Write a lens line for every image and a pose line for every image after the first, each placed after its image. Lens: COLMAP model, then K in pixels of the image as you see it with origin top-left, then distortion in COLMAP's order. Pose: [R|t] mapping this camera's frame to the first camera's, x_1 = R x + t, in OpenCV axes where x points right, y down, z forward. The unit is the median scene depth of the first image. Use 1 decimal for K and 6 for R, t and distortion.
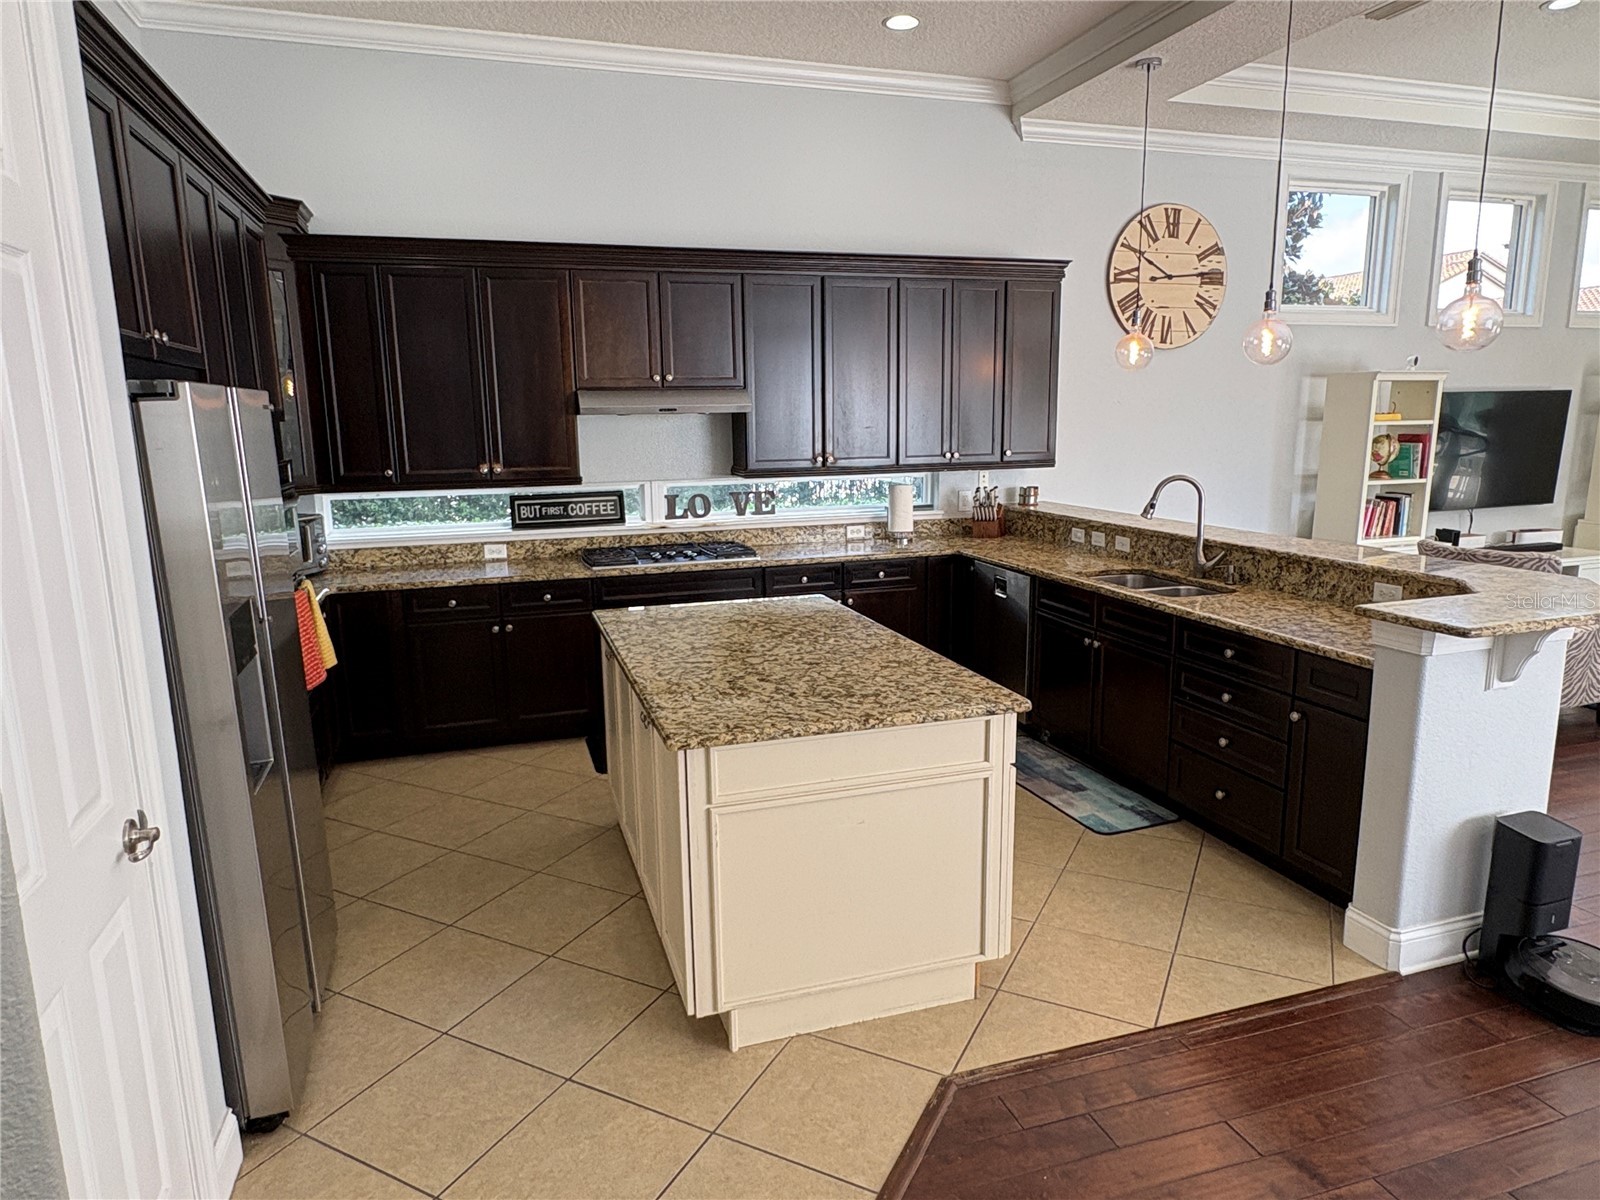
lens RADIAL K [[987.6, 0, 792.4], [0, 987.6, 602.3], [0, 0, 1]] dist [0.003158, -0.001452]
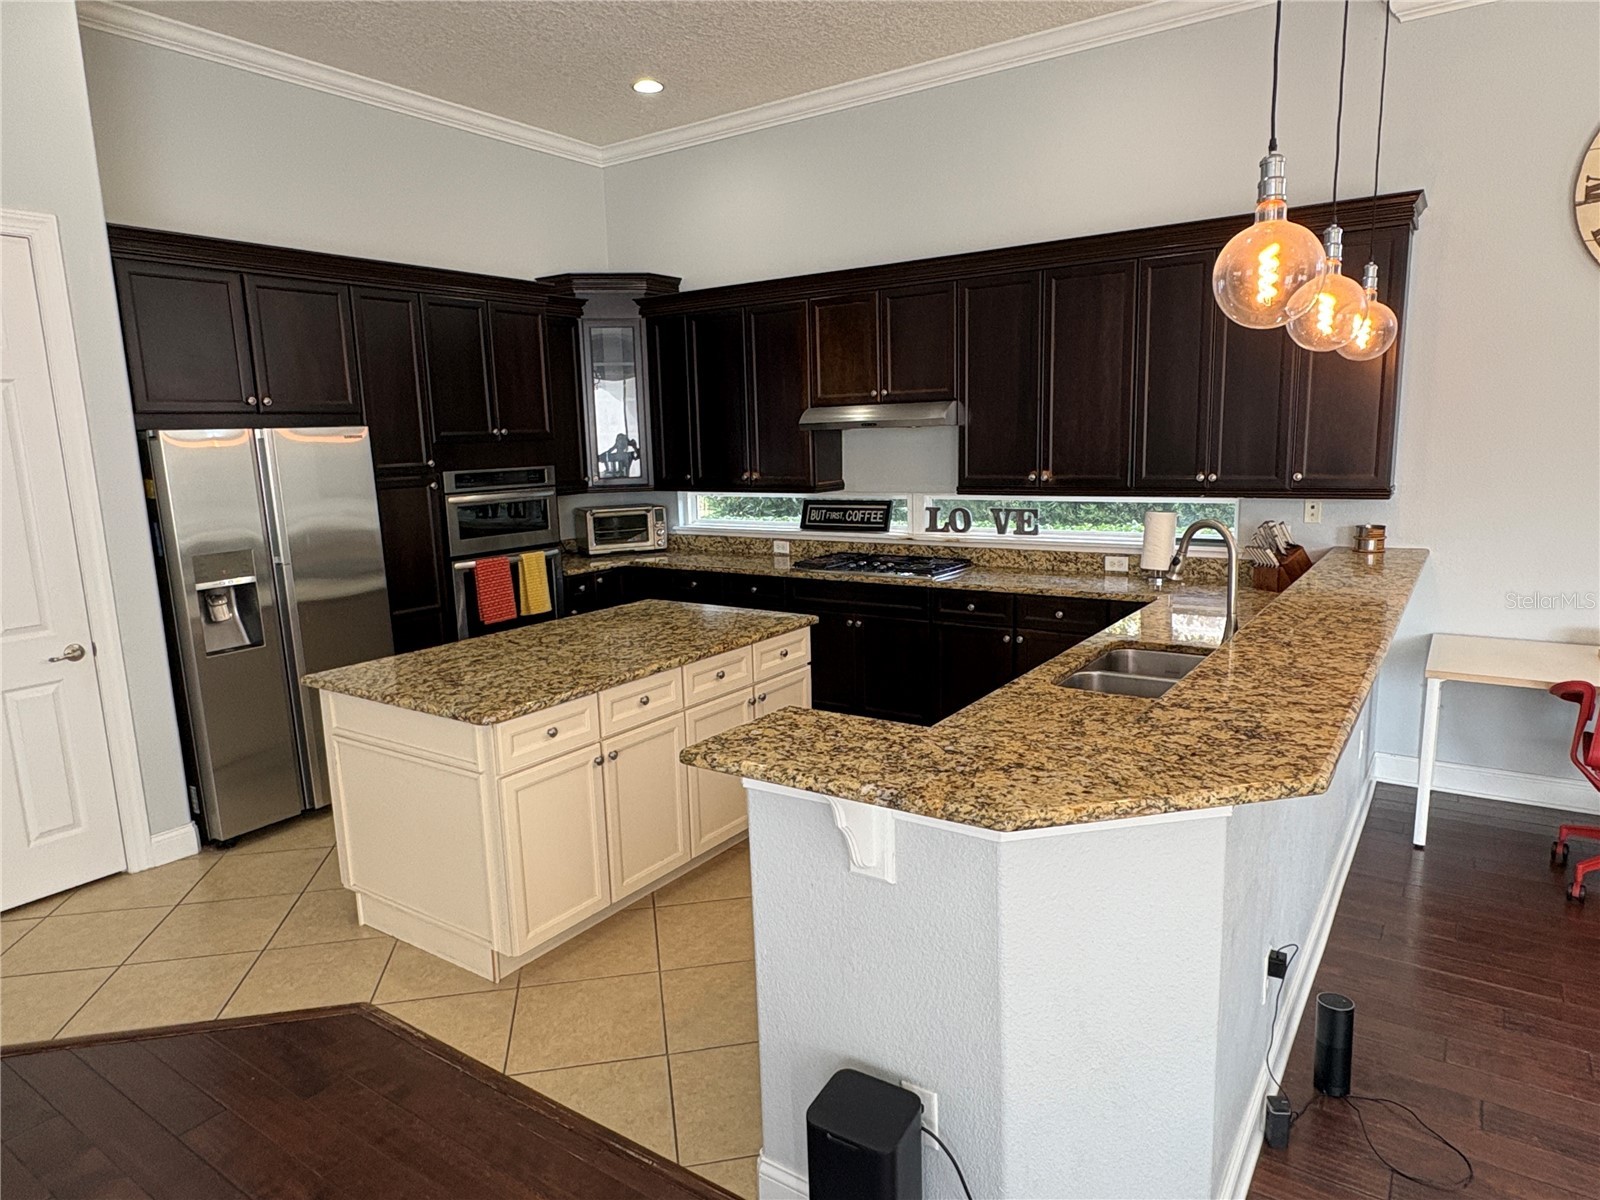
lens RADIAL K [[987.6, 0, 798.7], [0, 987.6, 606.3], [0, 0, 1]] dist [0.003158, -0.001452]
pose [[0.611753, 0.135150, -0.779419, 0.584441], [-0.128373, 0.989198, 0.070767, -0.063045], [0.780563, 0.056764, 0.622494, 0.278558]]
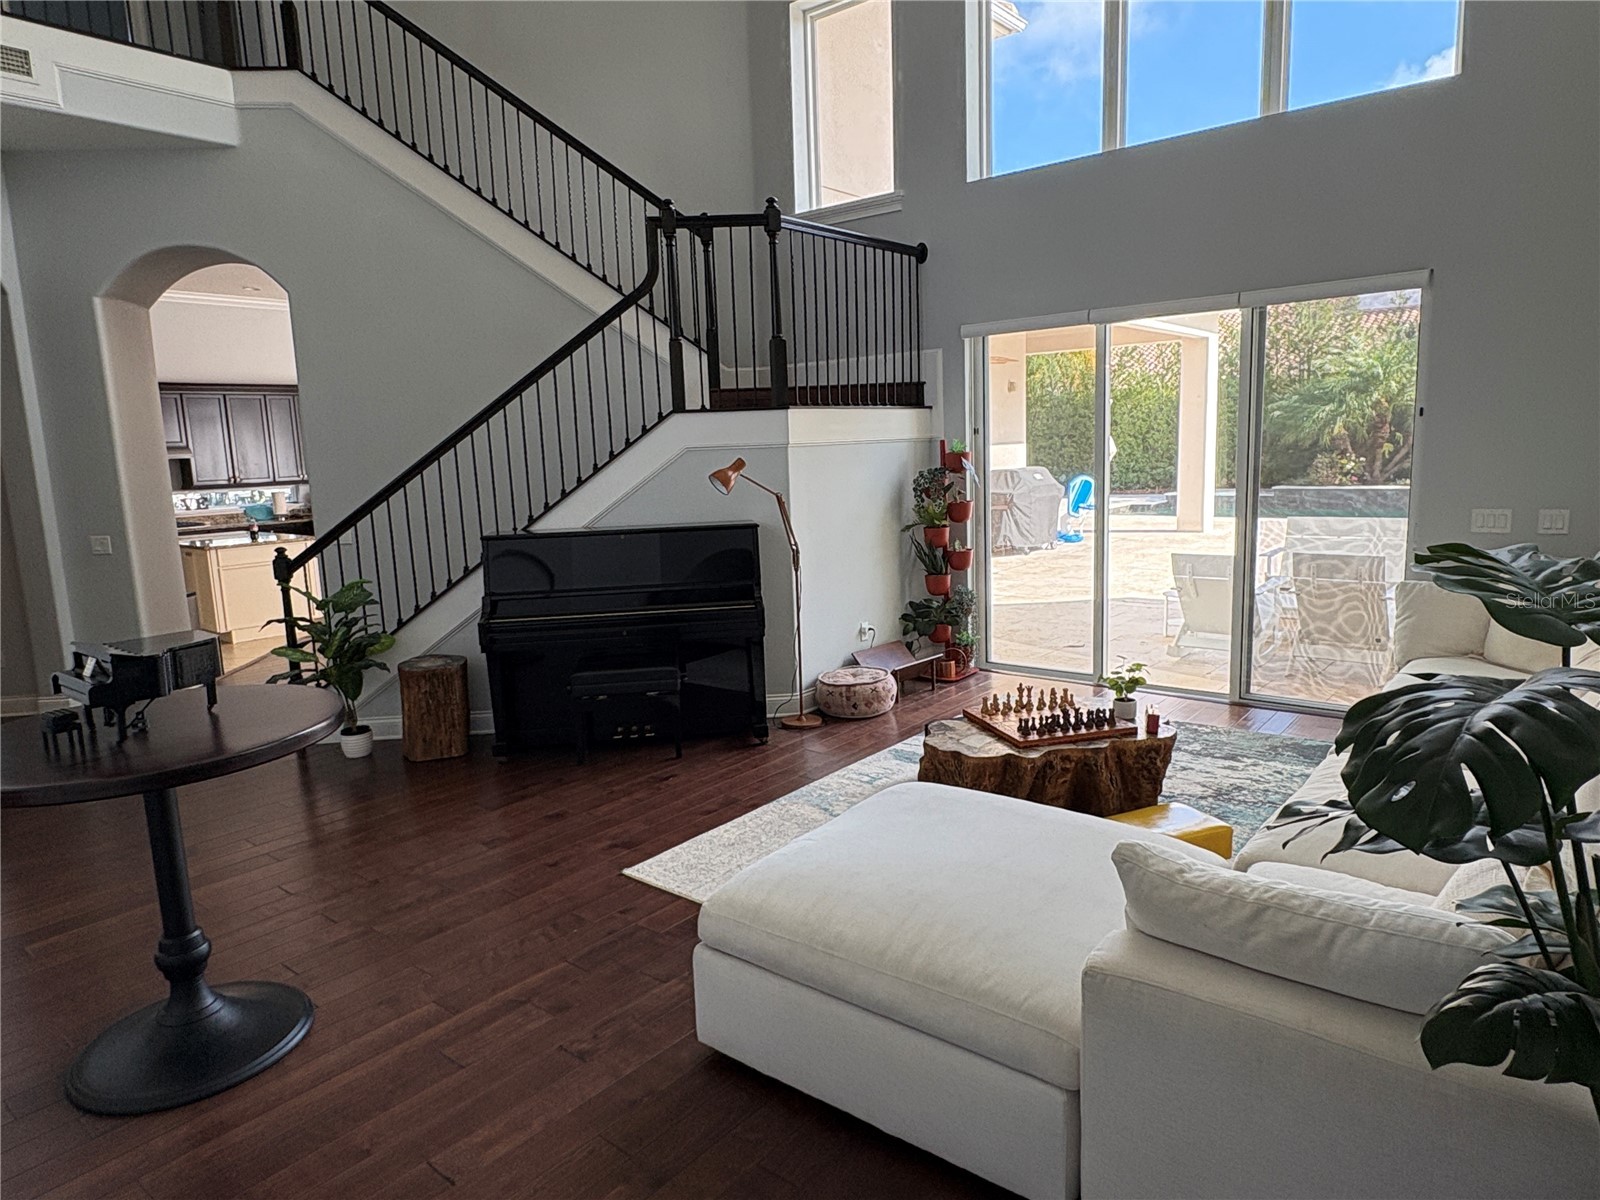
lens RADIAL K [[987.6, 0, 809.7], [0, 987.6, 594.1], [0, 0, 1]] dist [0.003158, -0.001452]
pose [[0.835710, -0.100345, 0.539925, -0.101373], [0.122840, 0.992410, -0.005695, 0.248971], [-0.535256, 0.071084, 0.841694, -1.354233]]
